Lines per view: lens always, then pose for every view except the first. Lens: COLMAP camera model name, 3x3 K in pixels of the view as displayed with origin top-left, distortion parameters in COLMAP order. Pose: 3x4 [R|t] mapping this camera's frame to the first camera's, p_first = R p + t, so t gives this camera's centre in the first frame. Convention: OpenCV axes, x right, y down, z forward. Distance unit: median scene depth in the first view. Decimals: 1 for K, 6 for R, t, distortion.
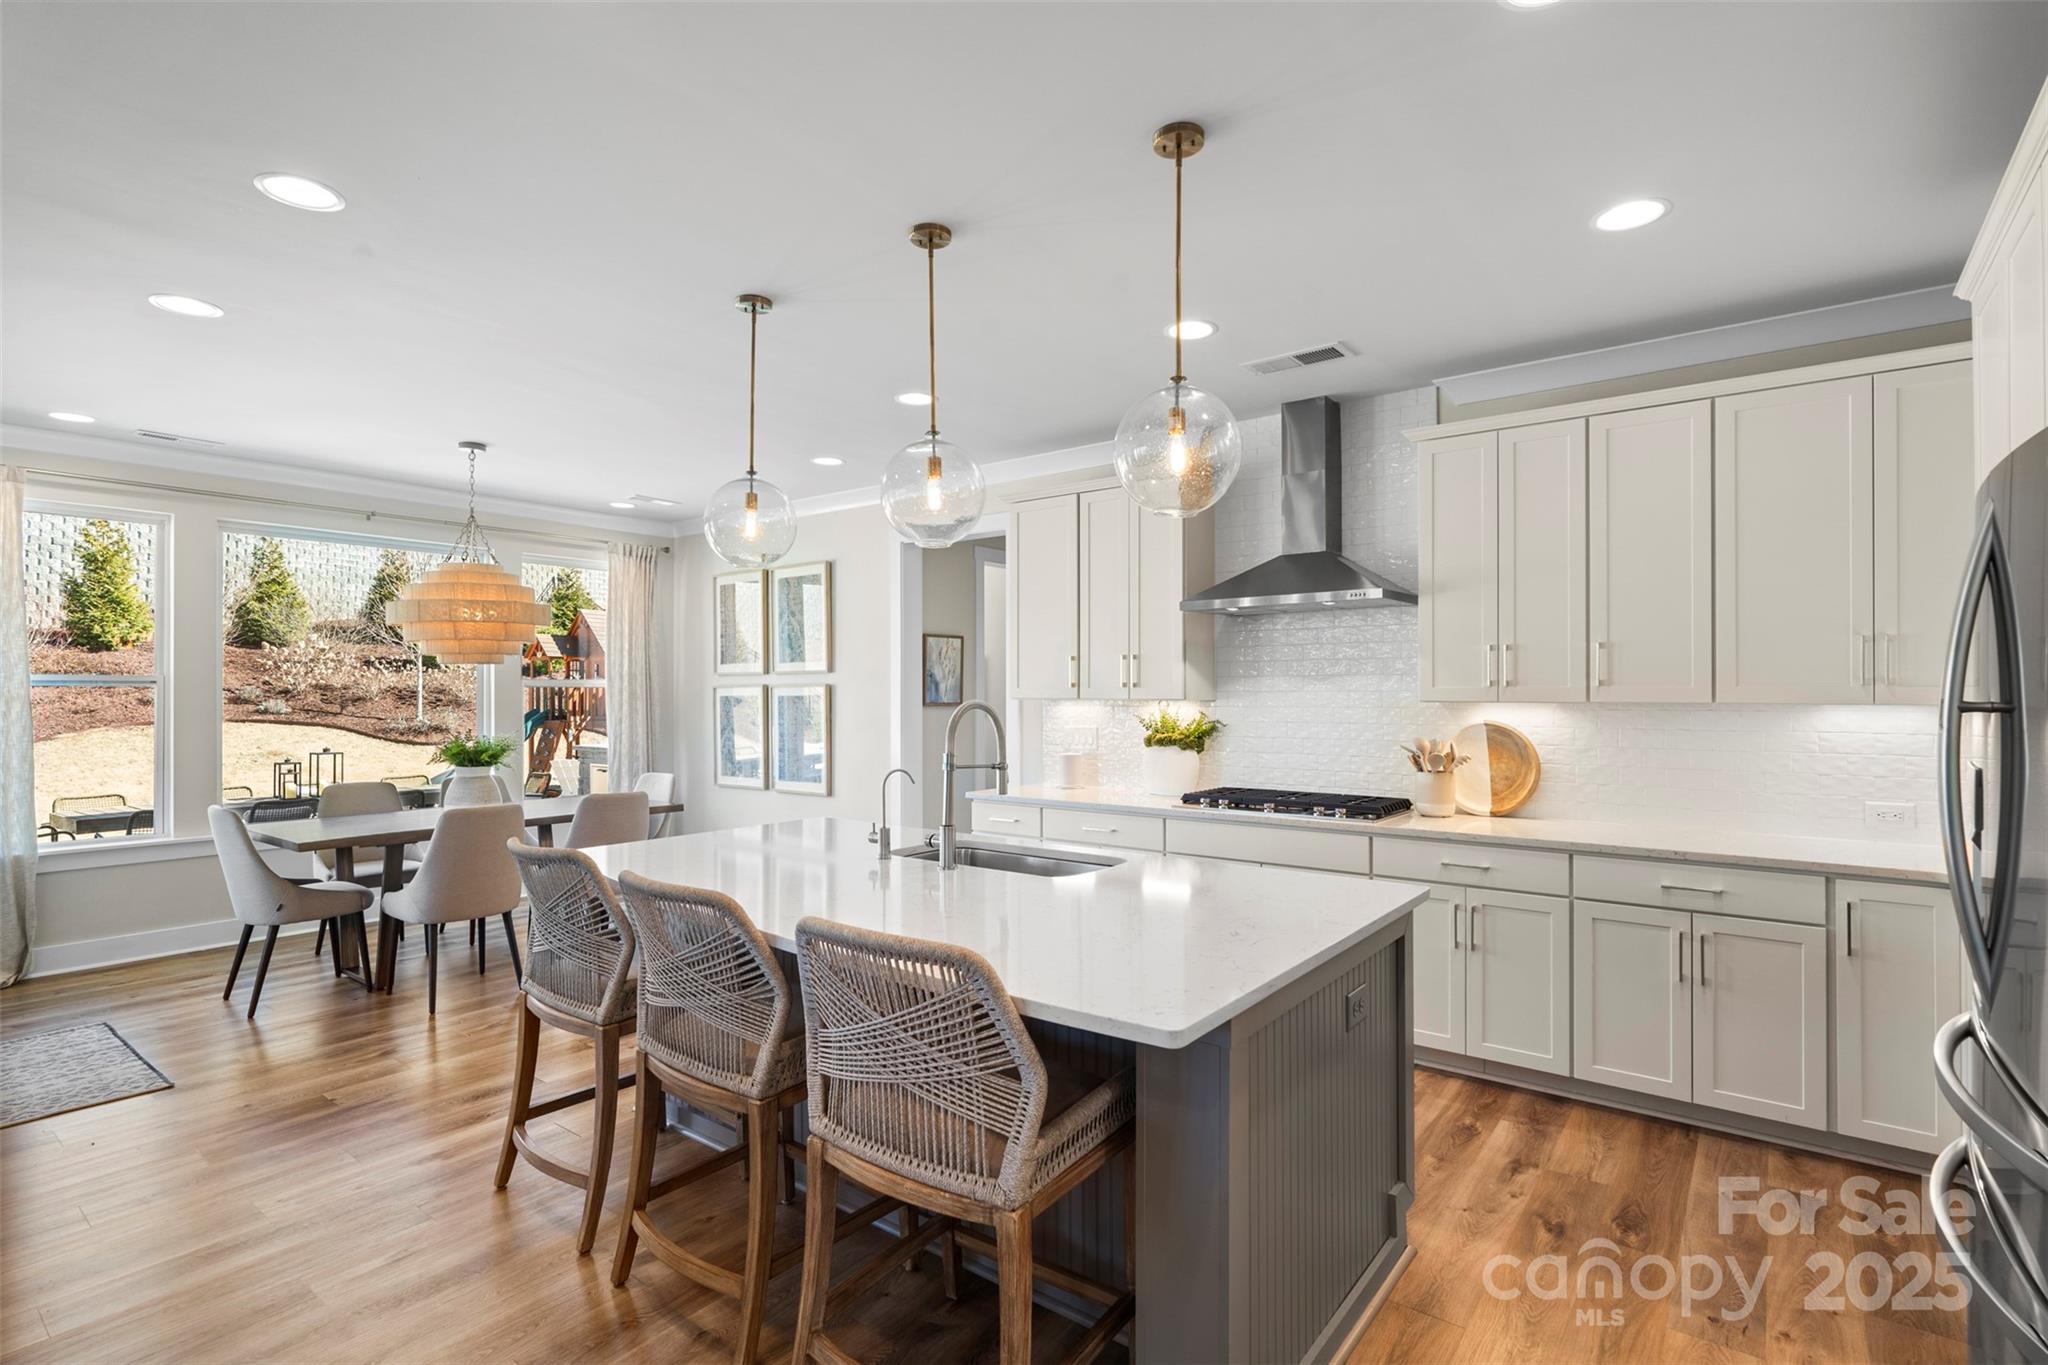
lens RADIAL K [[965.1, 0, 1030.9], [0, 965.1, 690.2], [0, 0, 1]] dist [-0.003199, -0.001036]
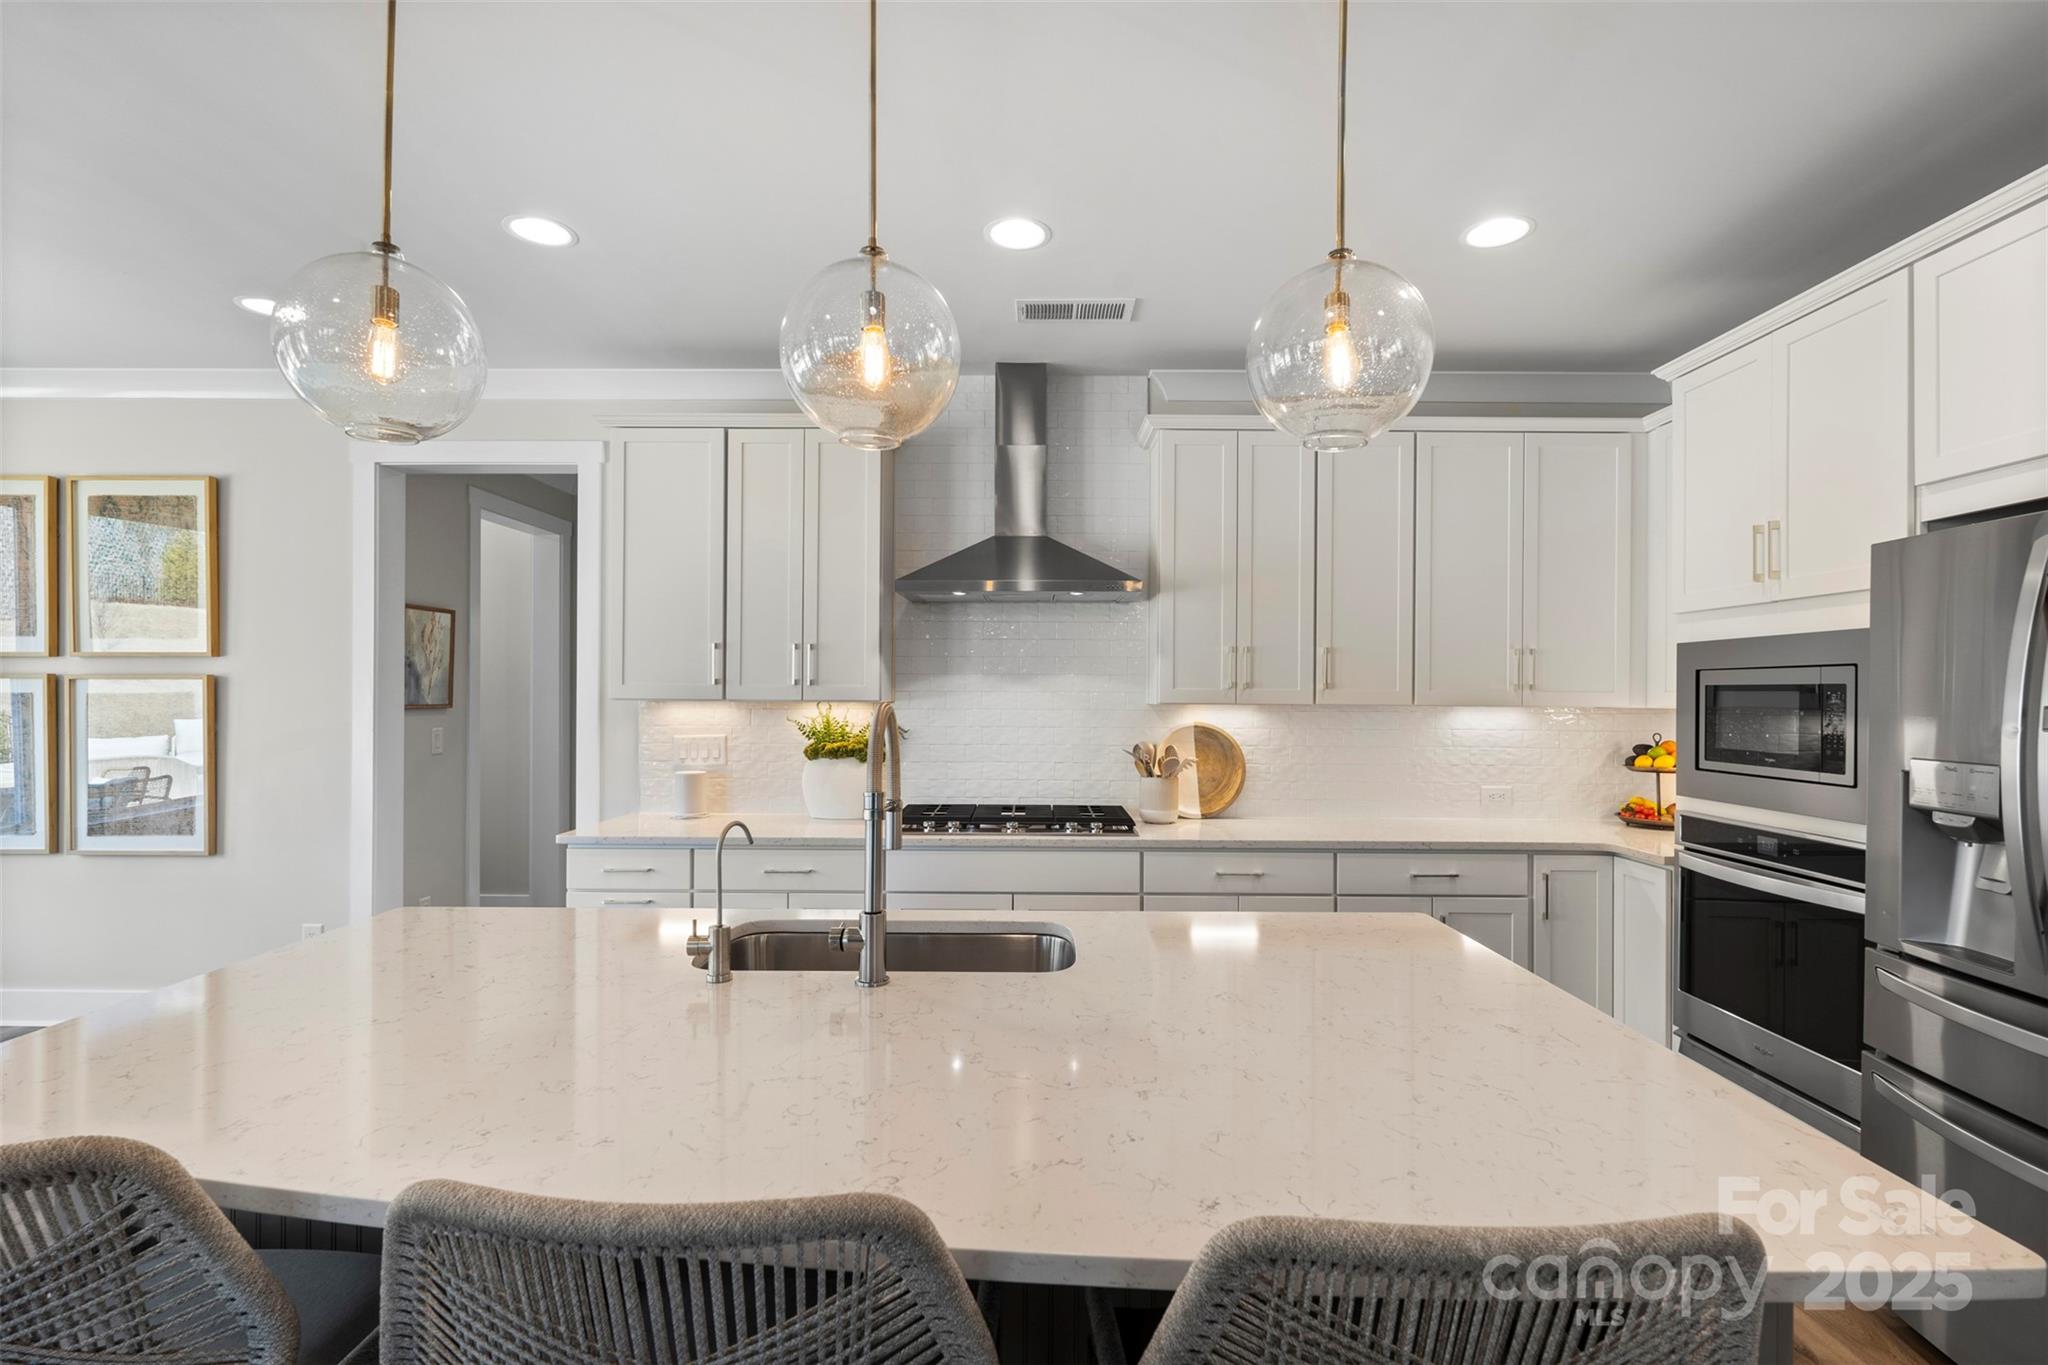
lens RADIAL K [[941.9, 0, 1033.2], [0, 941.9, 693.8], [0, 0, 1]] dist [-0.003473, -0.000630]
pose [[0.798487, 0.005548, 0.601986, -0.186170], [-0.007787, 0.999969, 0.001113, 0.001452], [-0.601961, -0.005576, 0.798506, 0.244086]]
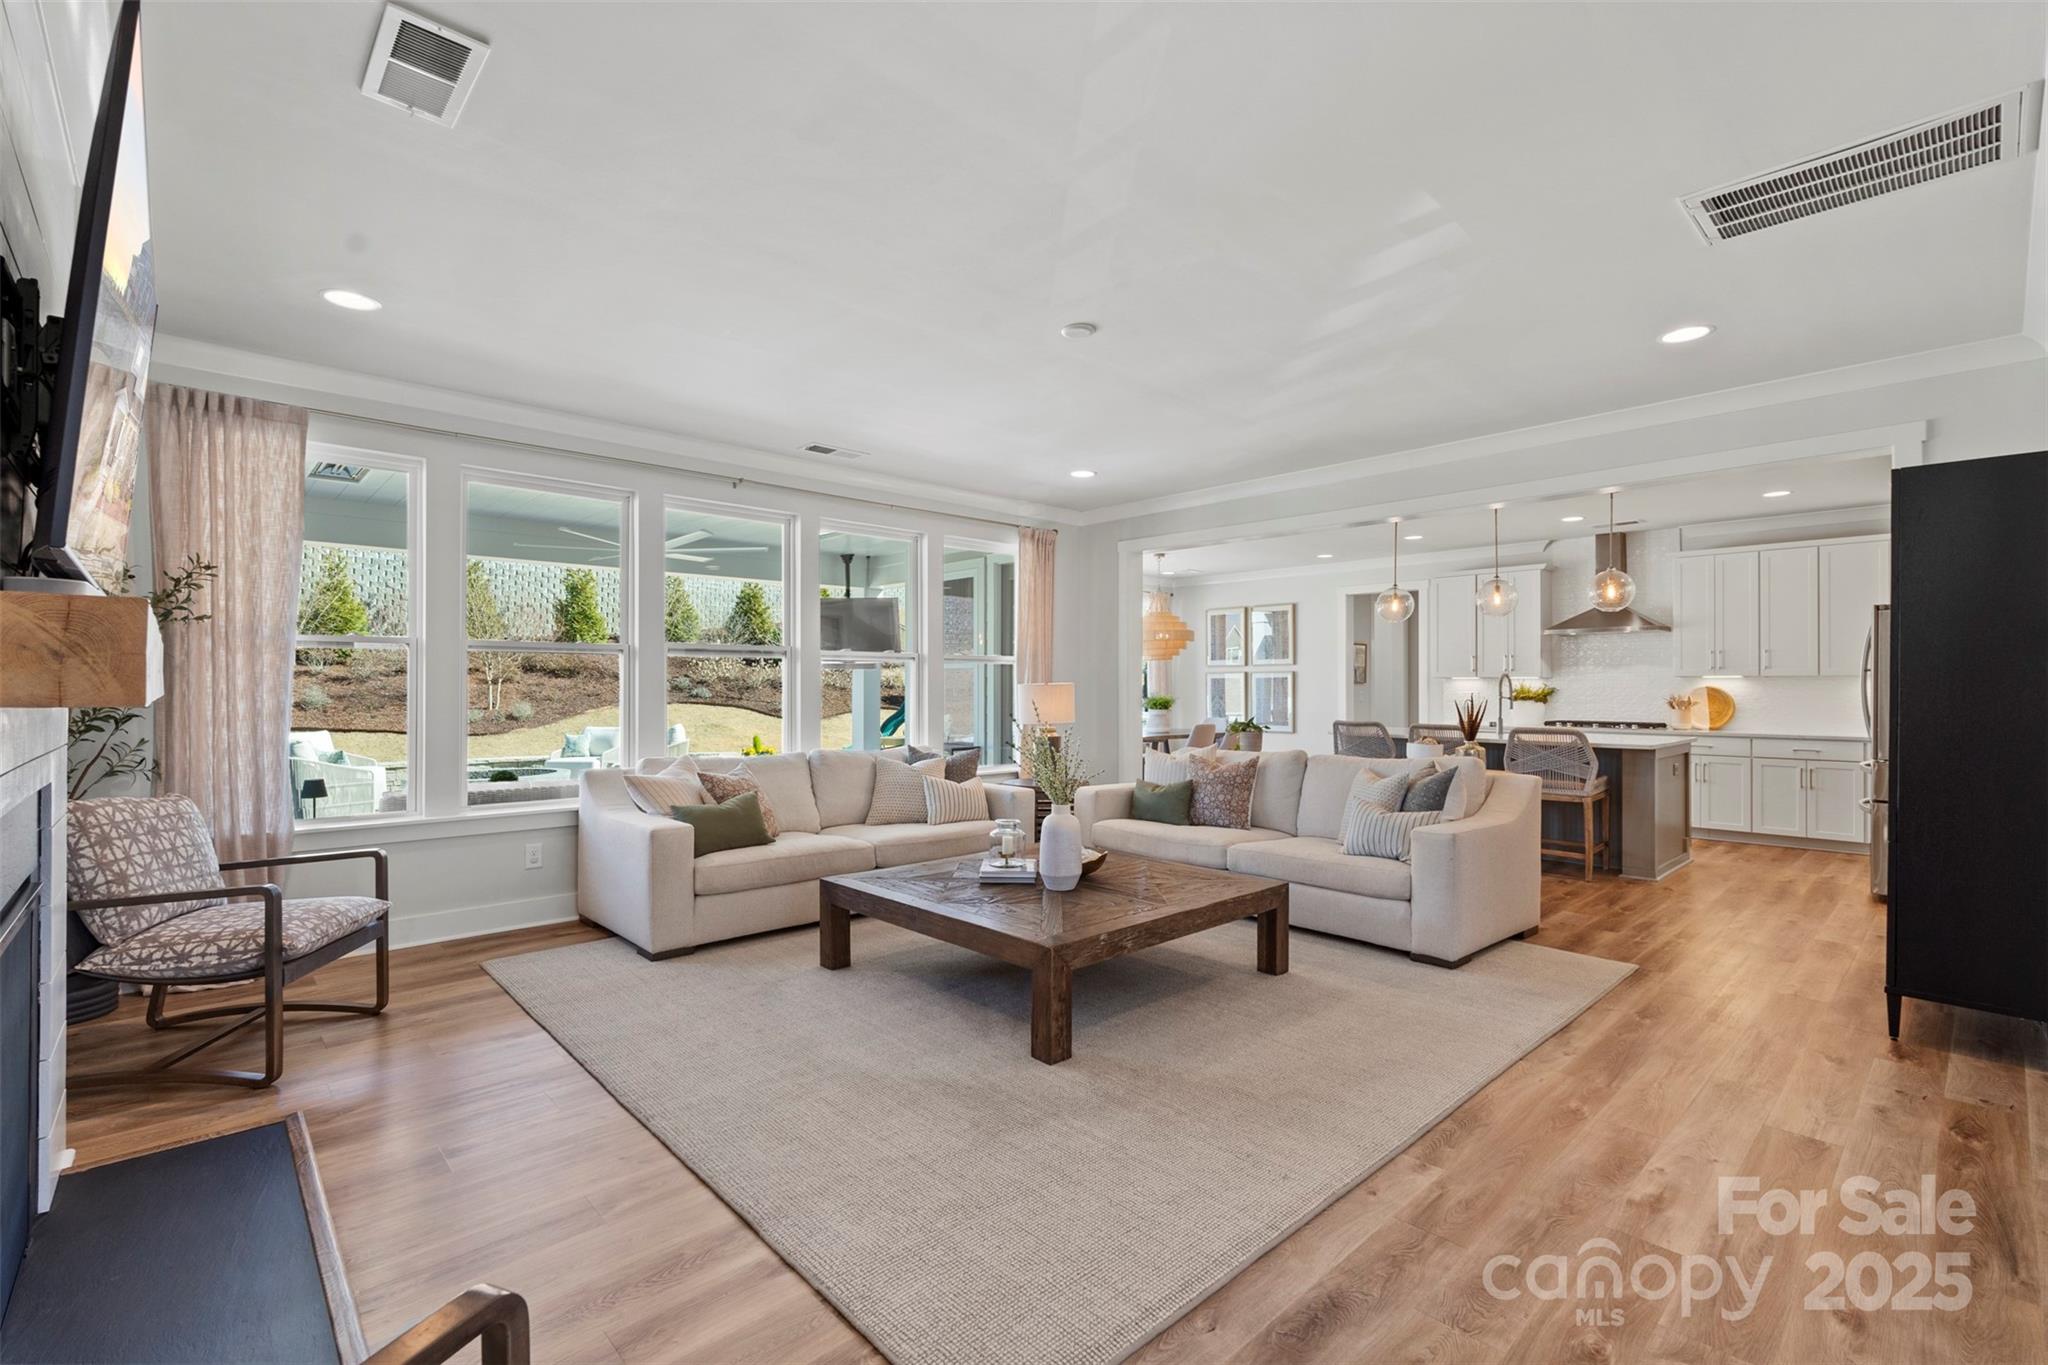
lens RADIAL K [[899.6, 0, 1022.5], [0, 899.6, 683.1], [0, 0, 1]] dist [-0.002648, -0.002019]
pose [[0.984931, 0.003601, -0.172912, -0.513492], [-0.004439, 0.999980, -0.004465, 0.031555], [0.172893, 0.005165, 0.984927, -0.925403]]
